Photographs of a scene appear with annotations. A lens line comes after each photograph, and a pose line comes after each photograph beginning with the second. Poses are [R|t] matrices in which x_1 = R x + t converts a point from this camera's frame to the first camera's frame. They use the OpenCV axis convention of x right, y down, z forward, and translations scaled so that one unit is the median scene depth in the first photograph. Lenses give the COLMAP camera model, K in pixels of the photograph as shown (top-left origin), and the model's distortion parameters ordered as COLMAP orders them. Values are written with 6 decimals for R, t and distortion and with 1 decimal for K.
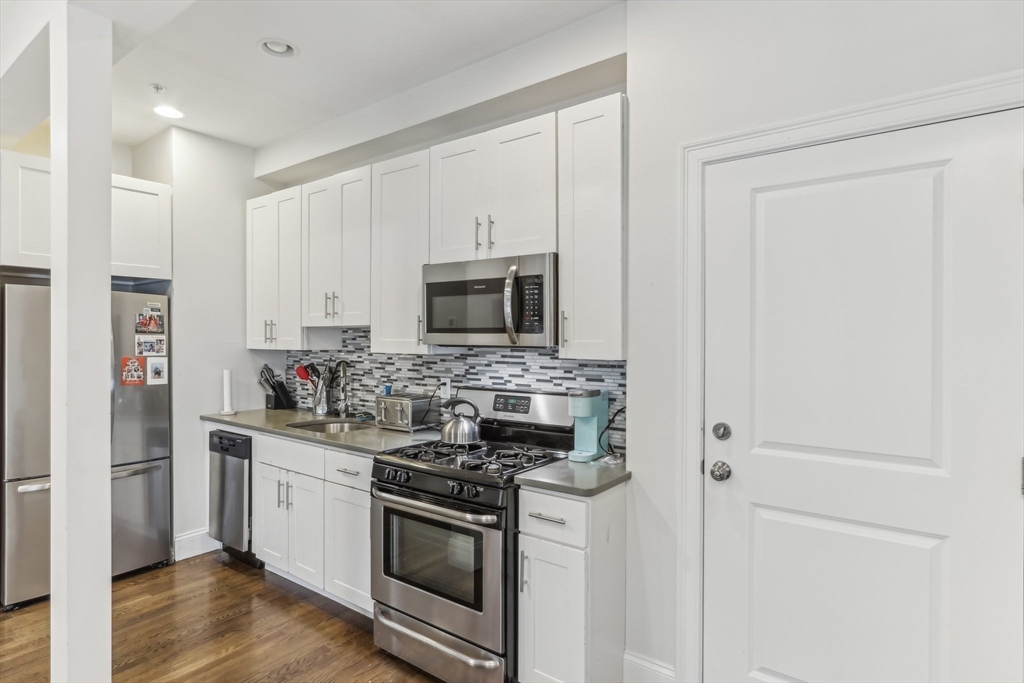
lens RADIAL K [[541.5, 0, 494.5], [0, 541.5, 355.8], [0, 0, 1]] dist [0.001265, 0.000714]
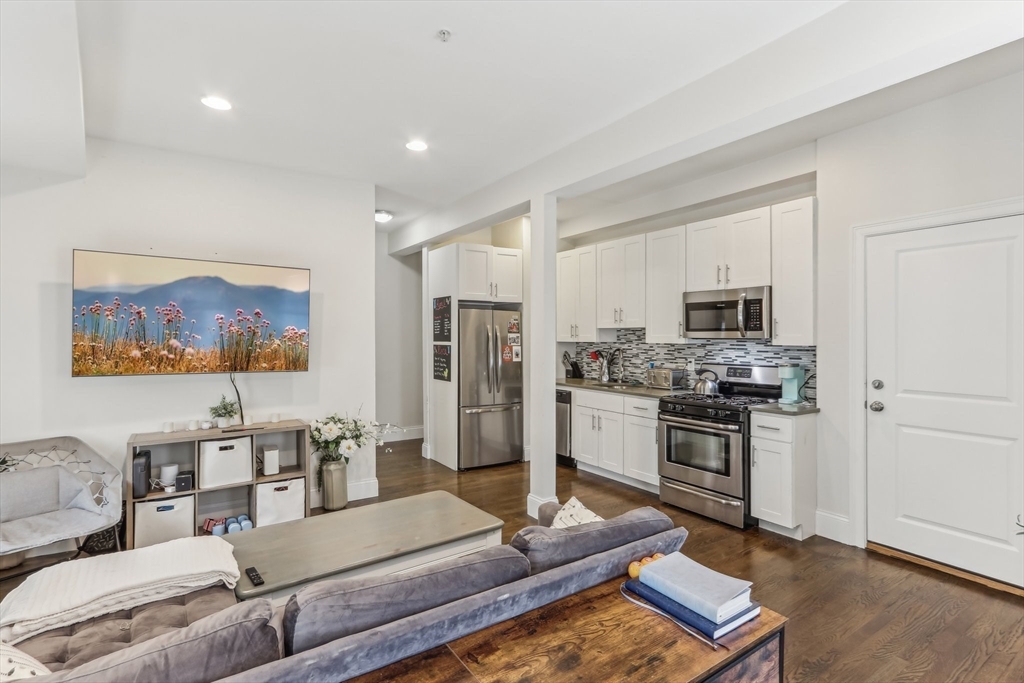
lens RADIAL K [[489.6, 0, 508.4], [0, 489.6, 344.0], [0, 0, 1]] dist [0.015822, 0.001557]
pose [[0.944470, -0.001441, -0.328595, -0.137480], [-0.002963, 0.999912, -0.012901, 0.020023], [0.328585, 0.013158, 0.944383, -0.658508]]
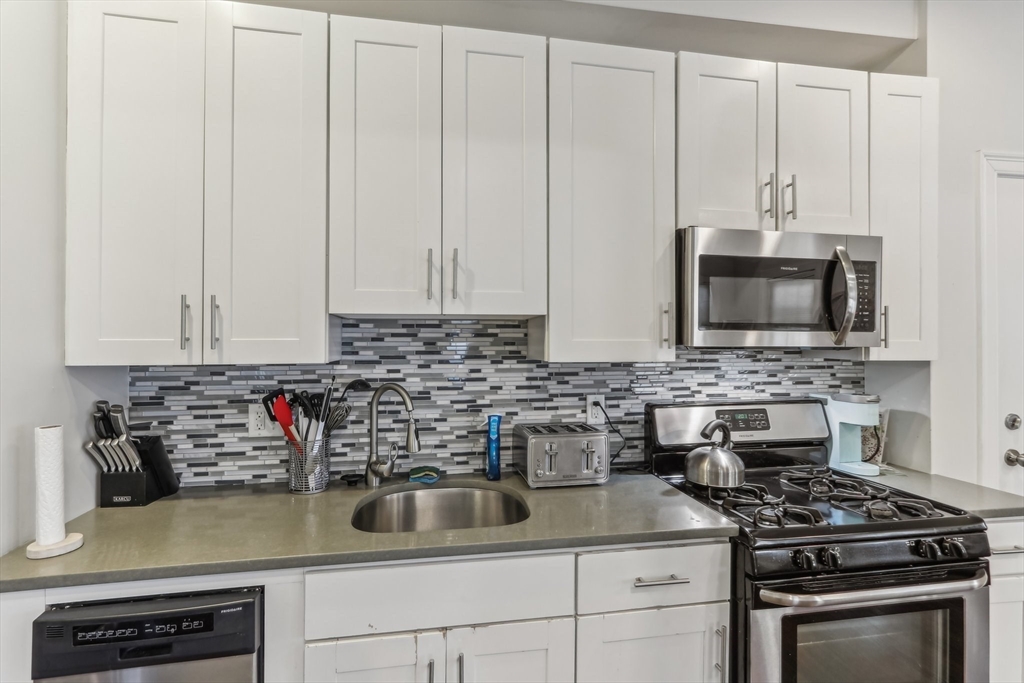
lens RADIAL K [[489.6, 0, 508.4], [0, 489.6, 344.0], [0, 0, 1]] dist [0.015822, 0.001557]
pose [[0.674476, -0.009343, 0.738238, -0.692112], [0.025407, 0.999621, -0.010561, -0.022449], [-0.737860, 0.025880, 0.674458, 0.722235]]
